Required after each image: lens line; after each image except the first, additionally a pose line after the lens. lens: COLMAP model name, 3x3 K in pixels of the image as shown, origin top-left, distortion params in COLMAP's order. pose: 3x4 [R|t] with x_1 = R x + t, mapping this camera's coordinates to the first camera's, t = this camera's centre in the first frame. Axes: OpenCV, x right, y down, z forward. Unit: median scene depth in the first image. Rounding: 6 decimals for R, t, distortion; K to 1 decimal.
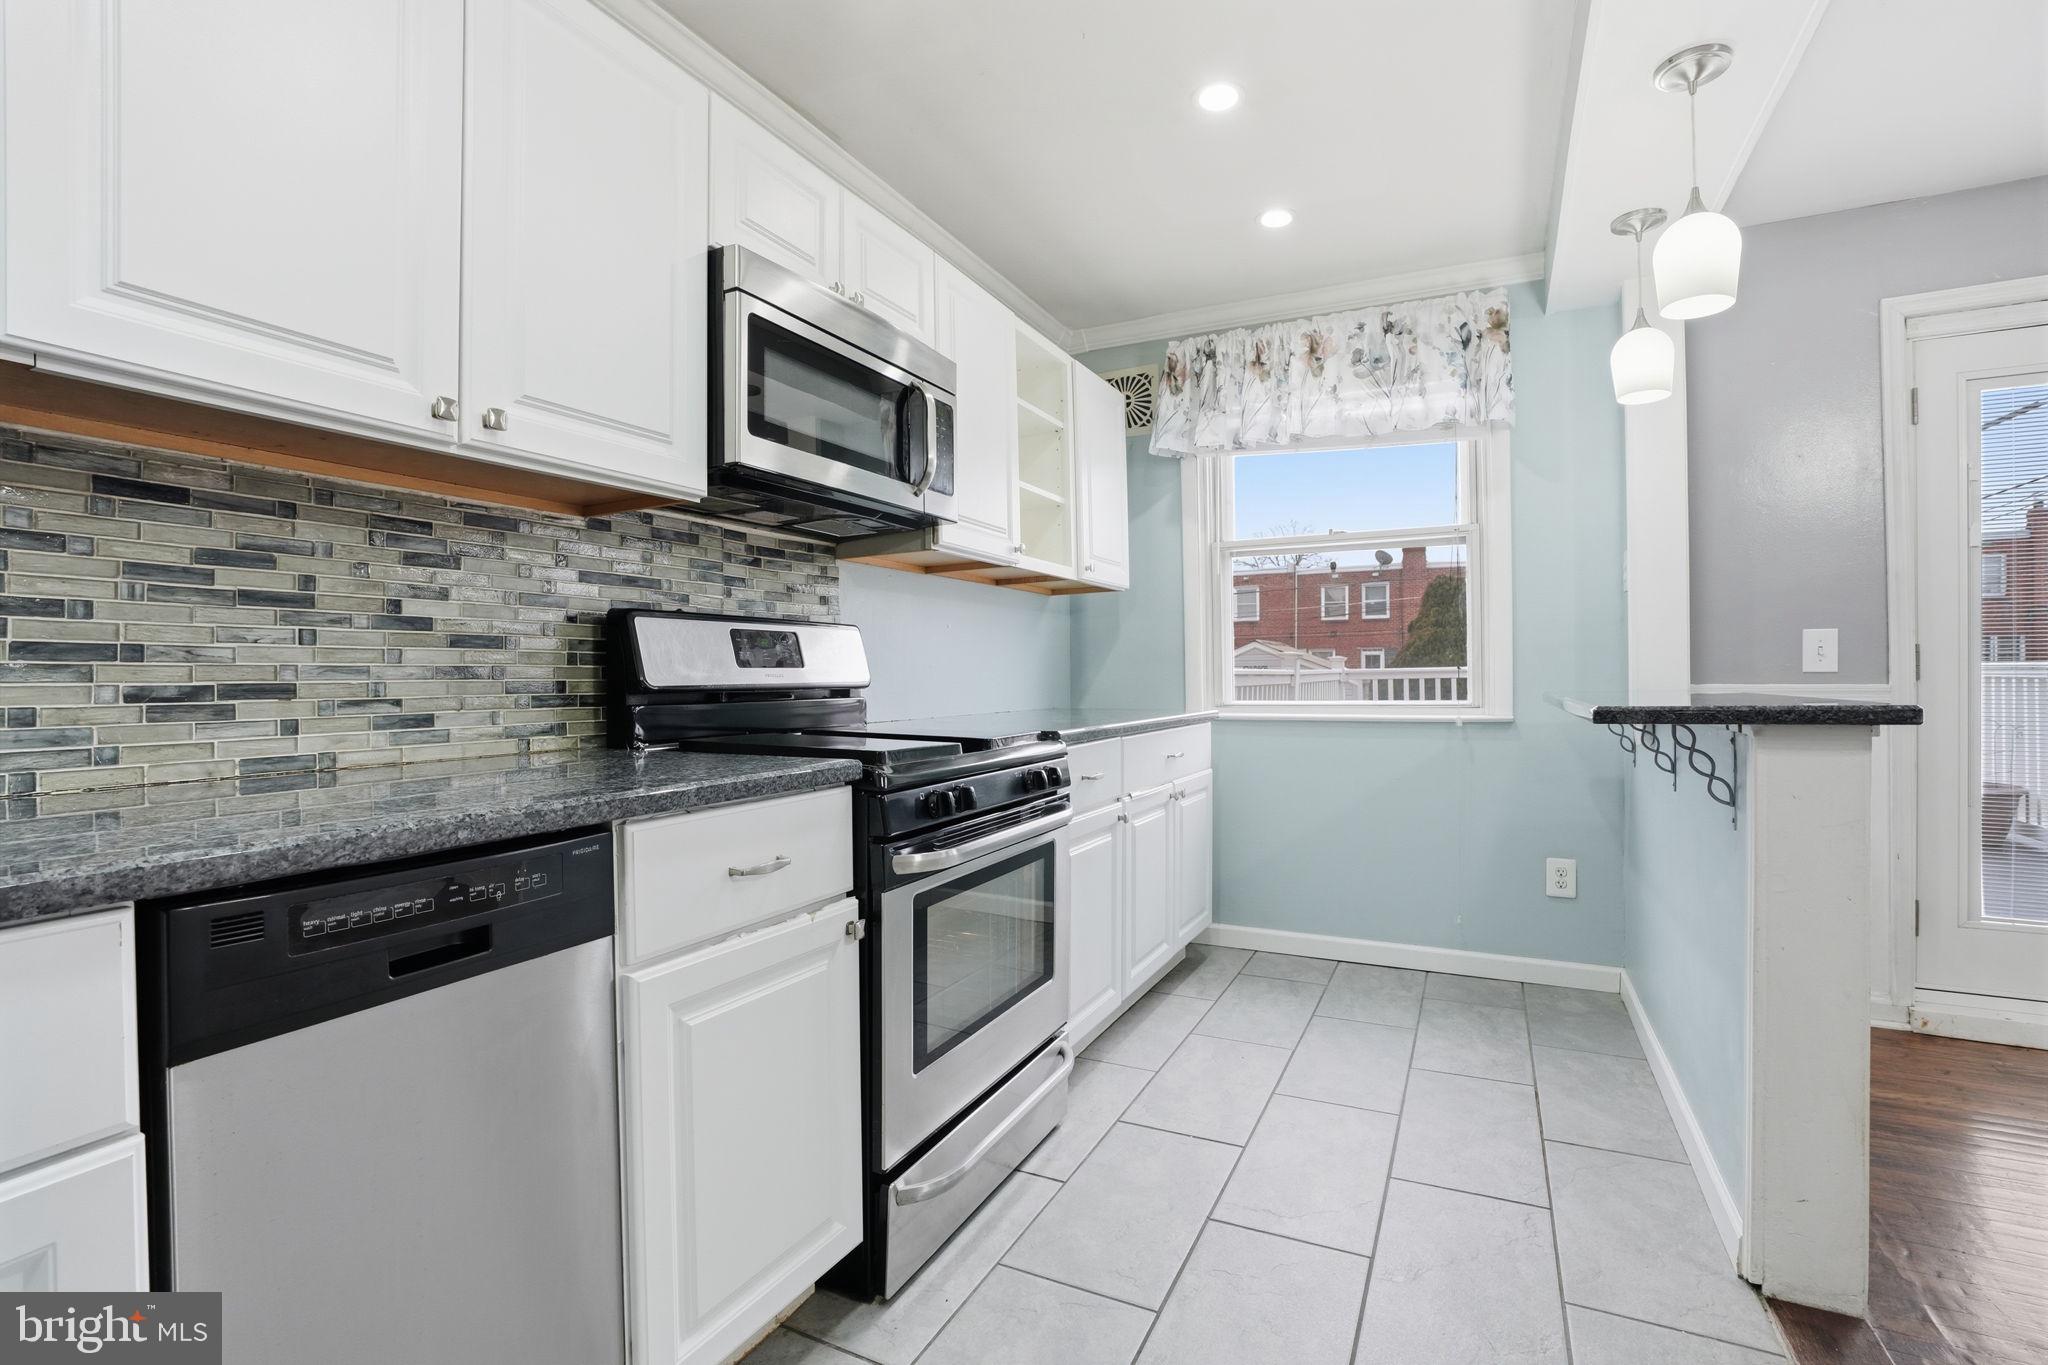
lens RADIAL K [[949.1, 0, 1009.0], [0, 949.1, 679.3], [0, 0, 1]] dist [-0.058641, 0.019447]
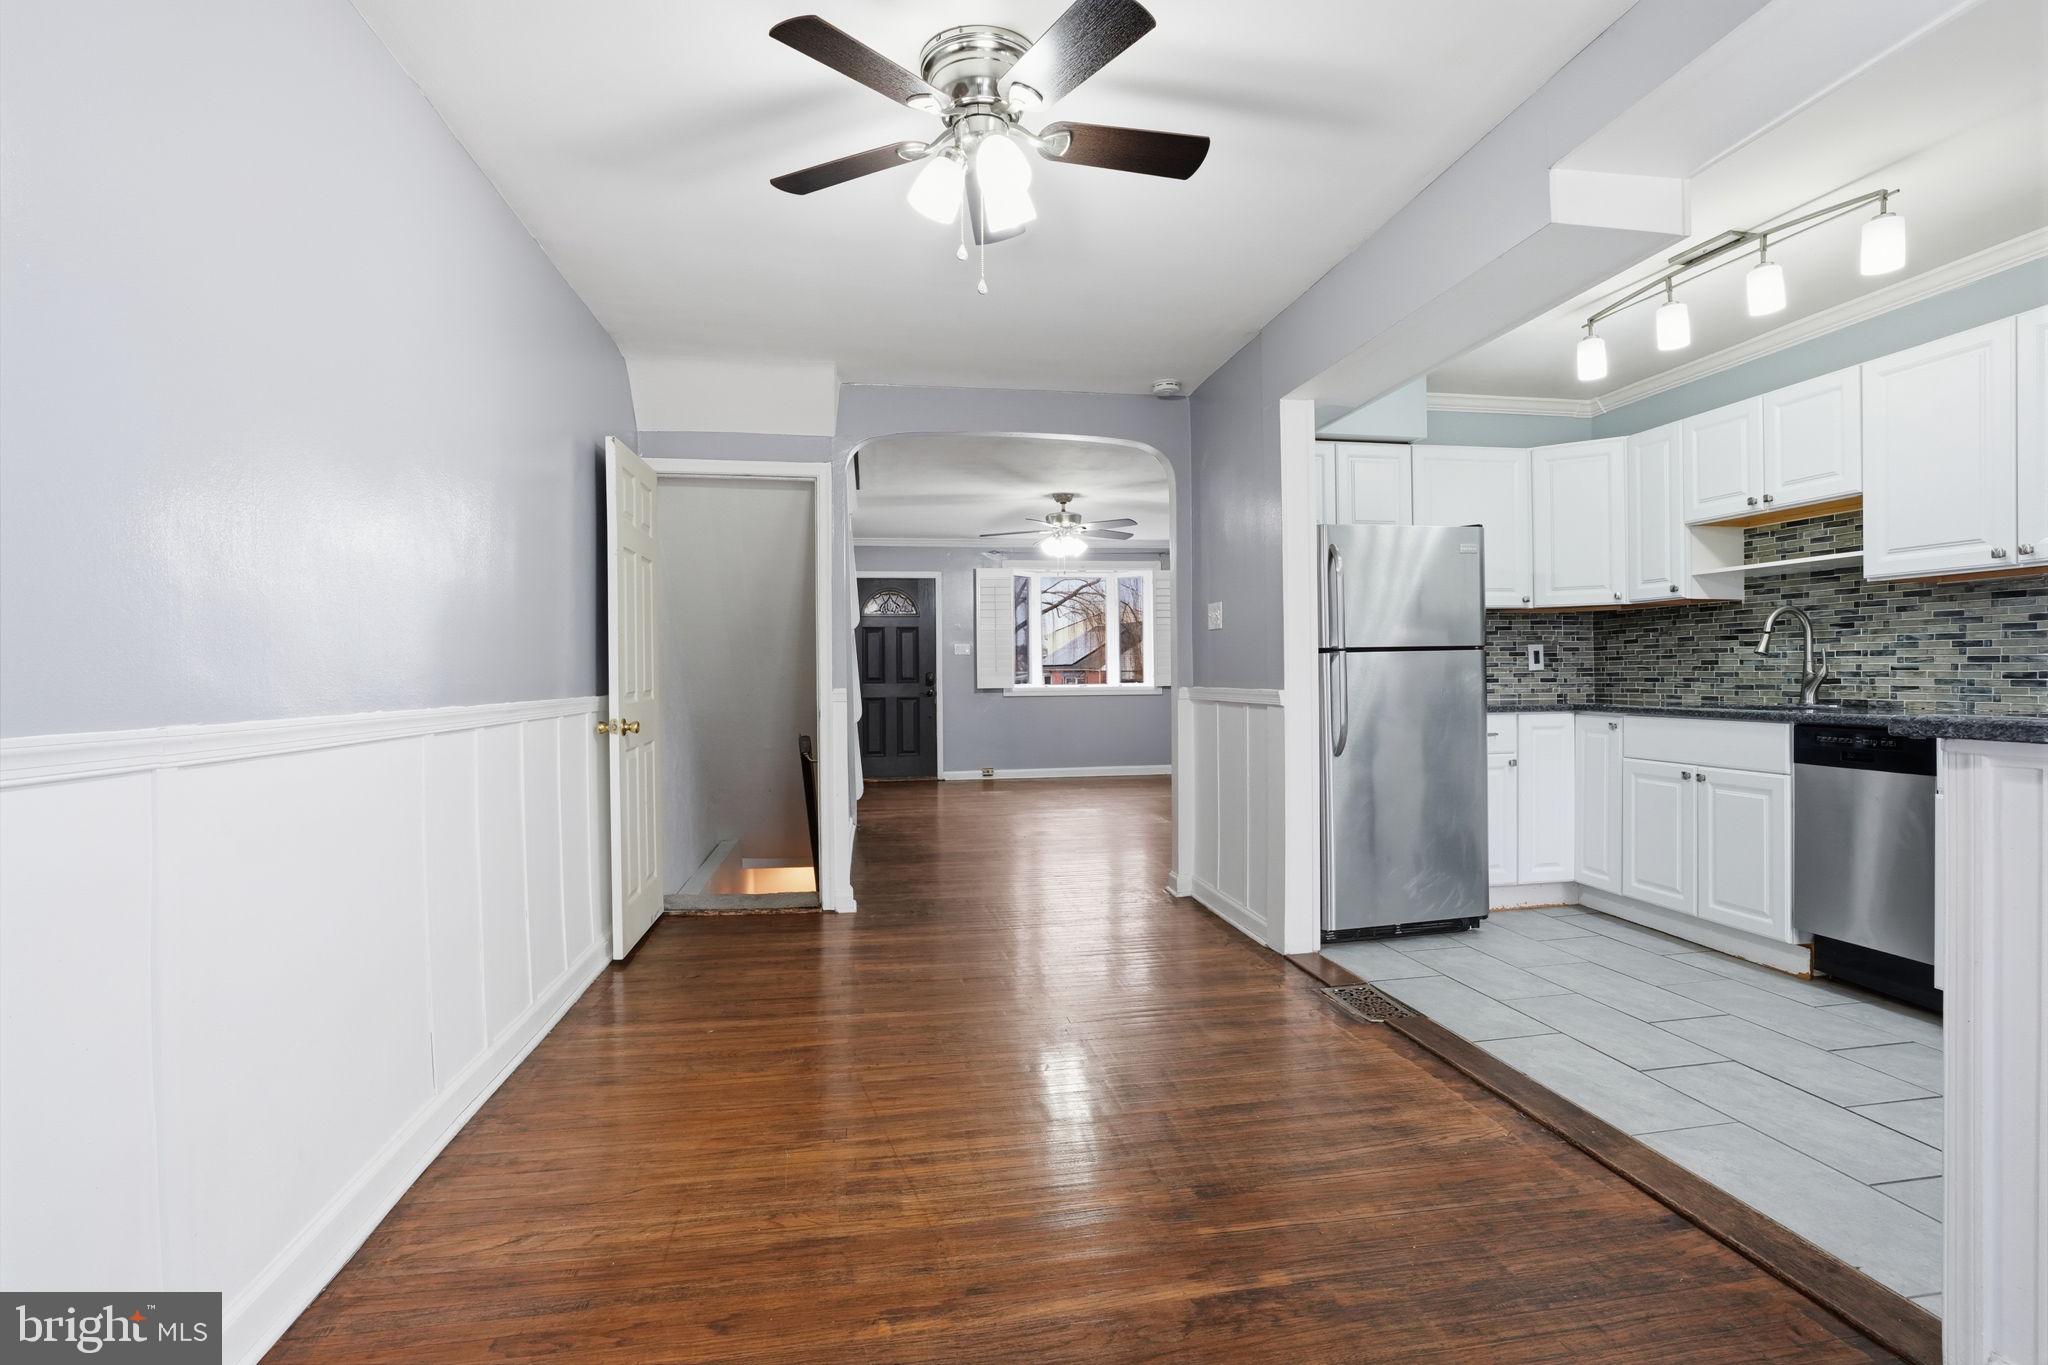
lens RADIAL K [[949.1, 0, 1027.3], [0, 949.1, 675.2], [0, 0, 1]] dist [-0.058641, 0.019447]
pose [[-0.813588, 0.013495, -0.581286, 2.108605], [0.009651, 0.999906, 0.009706, -0.026916], [0.581362, 0.002287, -0.813642, 1.140846]]
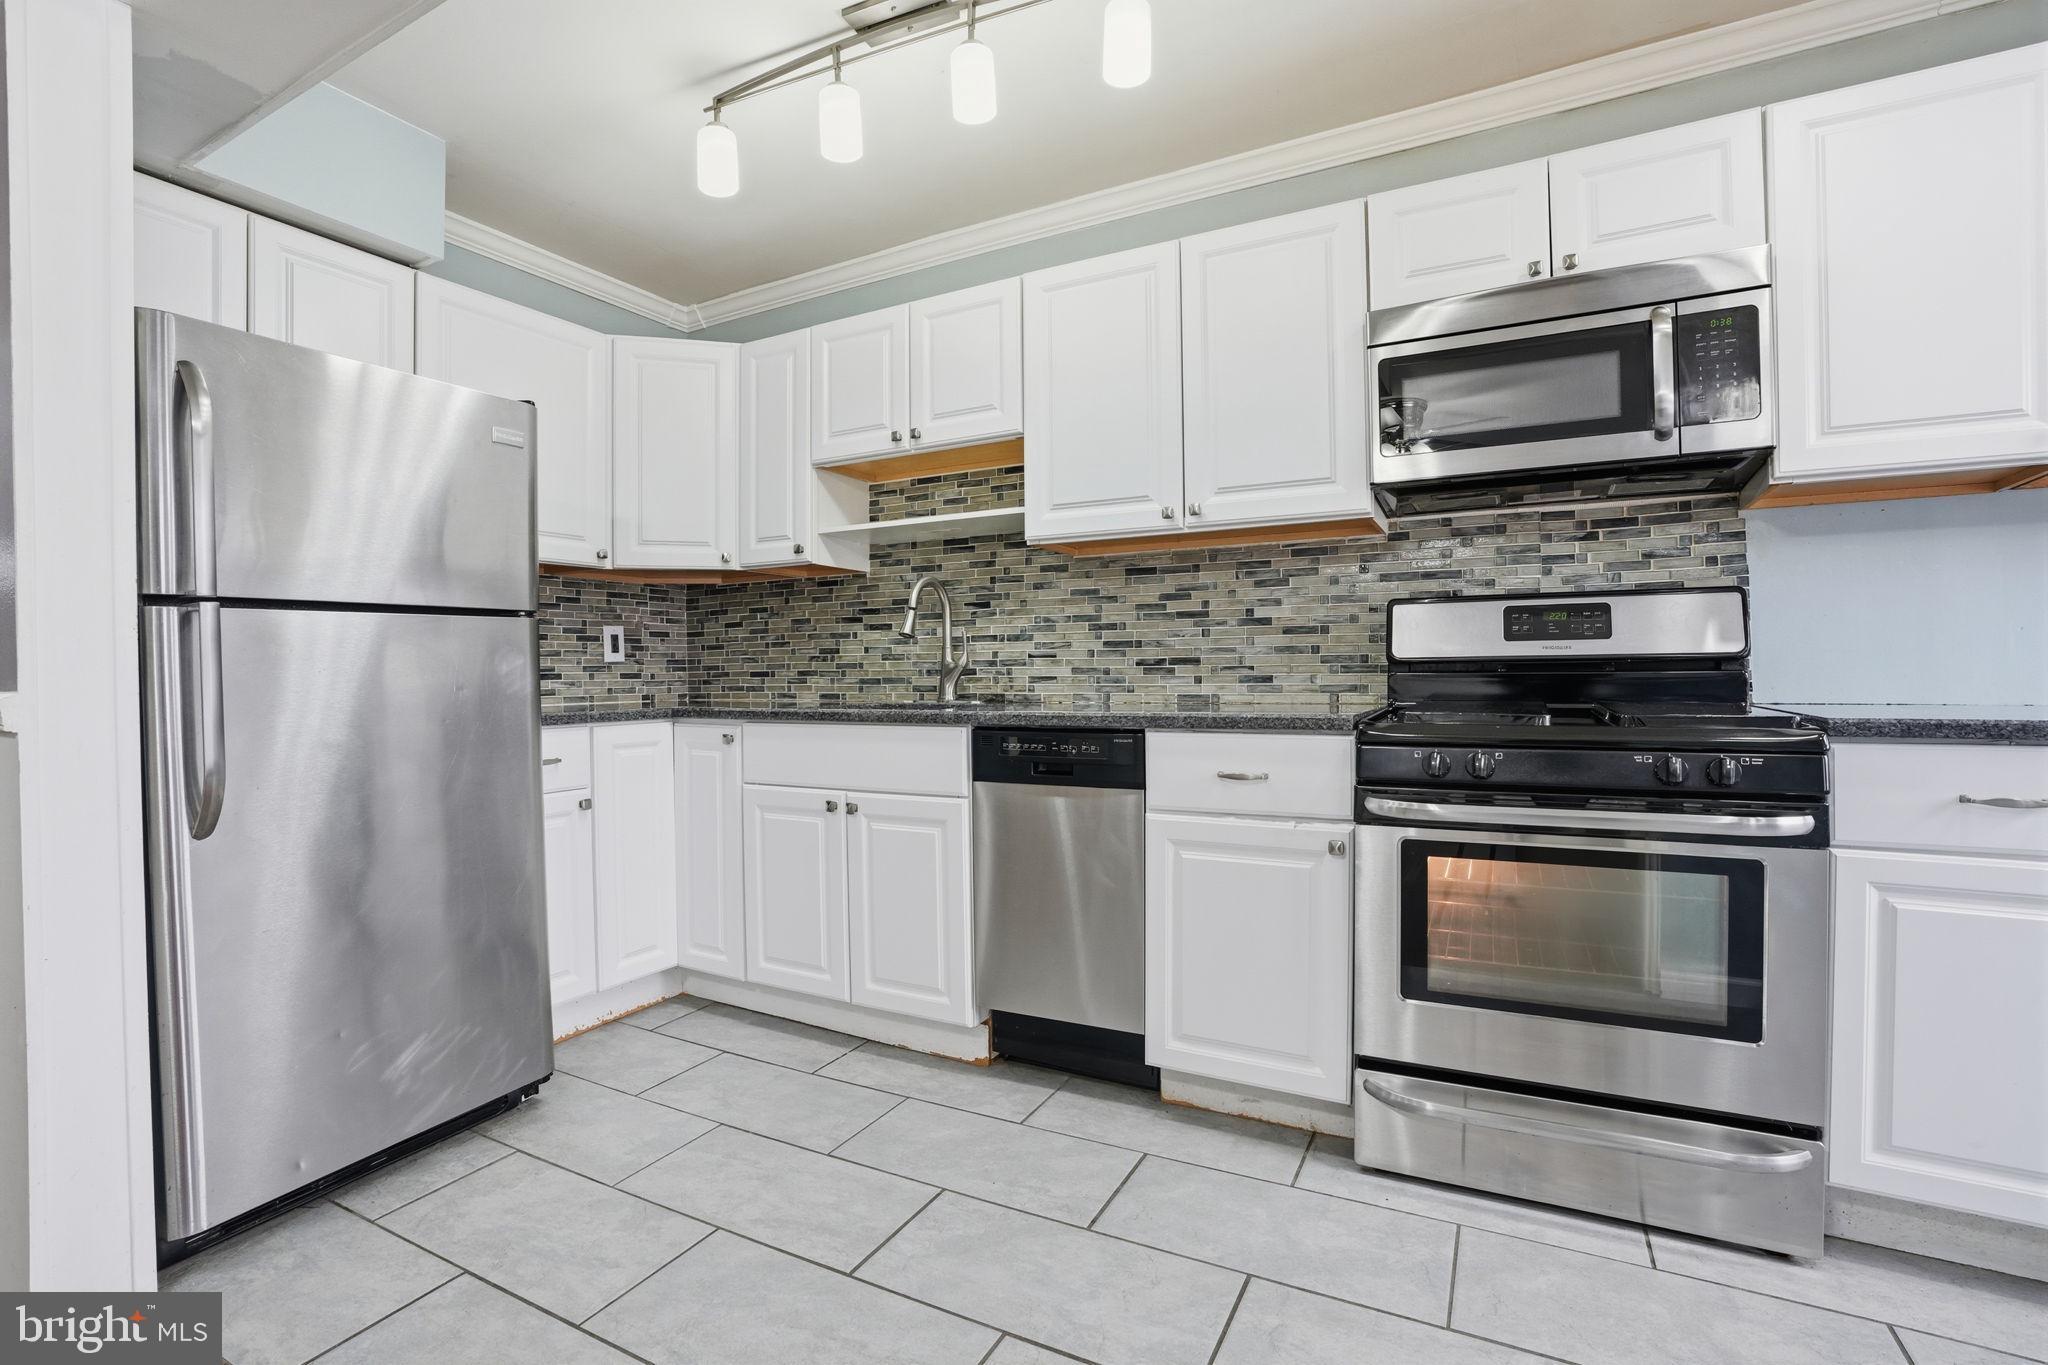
lens RADIAL K [[949.1, 0, 1027.7], [0, 949.1, 675.3], [0, 0, 1]] dist [-0.058641, 0.019447]
pose [[-0.020694, 0.010447, -0.999731, 1.079661], [0.005165, 0.999933, 0.010342, 0.017925], [0.999773, -0.004950, -0.020746, 0.597954]]
